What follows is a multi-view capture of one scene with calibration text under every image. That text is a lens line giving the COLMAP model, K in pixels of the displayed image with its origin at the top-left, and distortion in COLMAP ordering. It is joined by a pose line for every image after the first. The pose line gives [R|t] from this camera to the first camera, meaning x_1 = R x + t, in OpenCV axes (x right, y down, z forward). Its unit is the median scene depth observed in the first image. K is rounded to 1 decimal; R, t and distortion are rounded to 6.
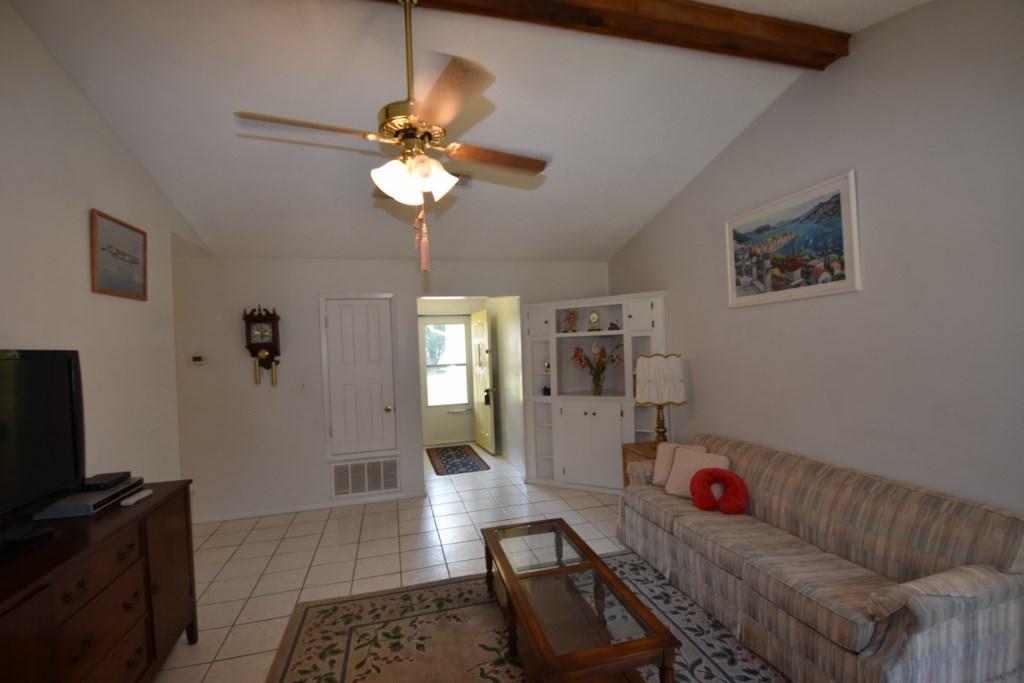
lens RADIAL K [[446.6, 0, 511.7], [0, 446.6, 349.6], [0, 0, 1]] dist [0.016564, -0.022754]
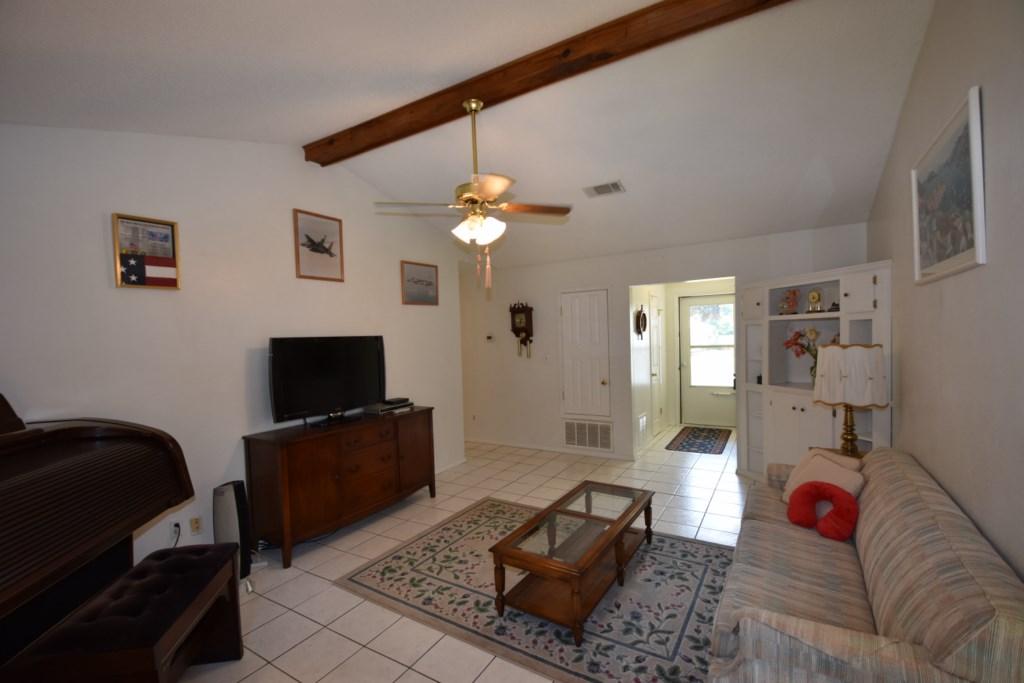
lens RADIAL K [[446.6, 0, 511.7], [0, 446.6, 349.6], [0, 0, 1]] dist [0.016564, -0.022754]
pose [[0.686758, 0.038619, -0.725860, 0.644354], [0.001932, 0.998487, 0.054952, -0.031382], [0.726884, -0.039141, 0.685644, 0.006190]]
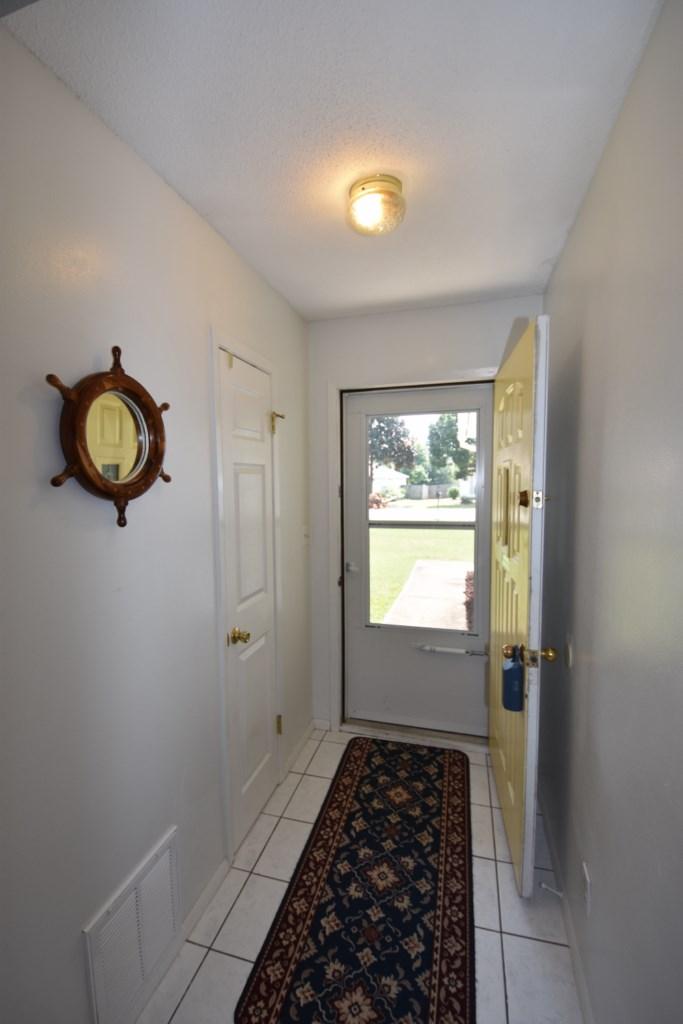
lens RADIAL K [[446.6, 0, 333.3], [0, 446.6, 510.6], [0, 0, 1]] dist [0.016564, -0.022754]
pose [[0.852760, 0.058447, -0.519023, -0.038038], [-0.017631, 0.996374, 0.083233, -0.012869], [0.522006, -0.061826, 0.850698, 1.553923]]
